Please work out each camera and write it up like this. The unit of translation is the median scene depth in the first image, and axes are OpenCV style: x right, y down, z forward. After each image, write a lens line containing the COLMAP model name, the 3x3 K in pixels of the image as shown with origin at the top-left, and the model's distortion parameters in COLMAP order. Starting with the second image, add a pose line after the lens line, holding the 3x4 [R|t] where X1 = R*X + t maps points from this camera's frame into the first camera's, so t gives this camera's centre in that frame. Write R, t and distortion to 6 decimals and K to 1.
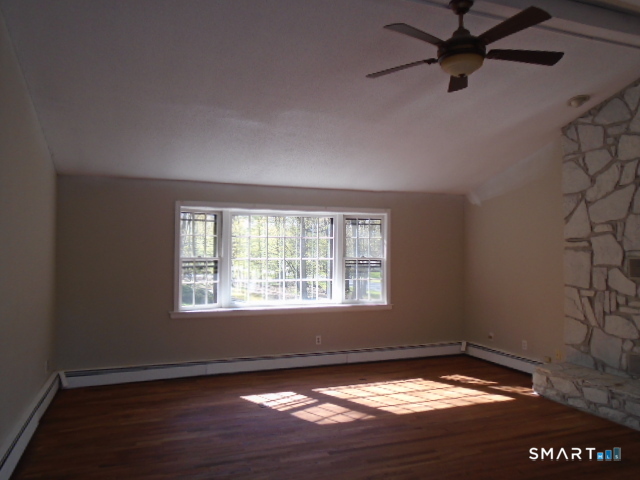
lens RADIAL K [[488.7, 0, 320.0], [0, 488.7, 240.0], [0, 0, 1]] dist [-0.010164, 0.002494]
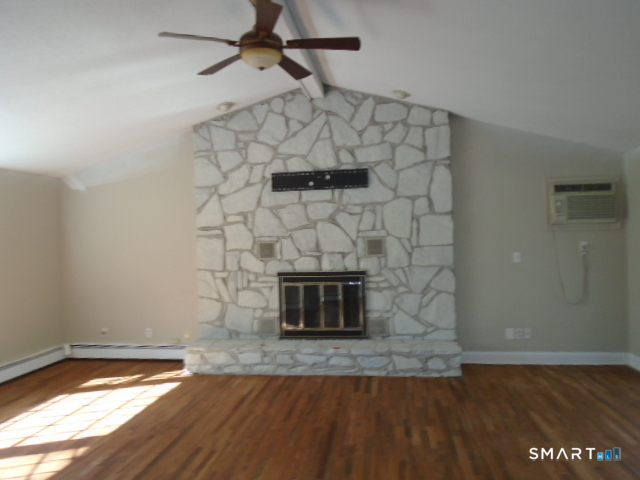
lens RADIAL K [[488.7, 0, 320.0], [0, 488.7, 240.0], [0, 0, 1]] dist [-0.010164, 0.002494]
pose [[0.484570, -0.024389, 0.874412, -0.356913], [0.008116, 0.999694, 0.023385, 0.002361], [-0.874715, -0.004235, 0.484620, 0.245177]]
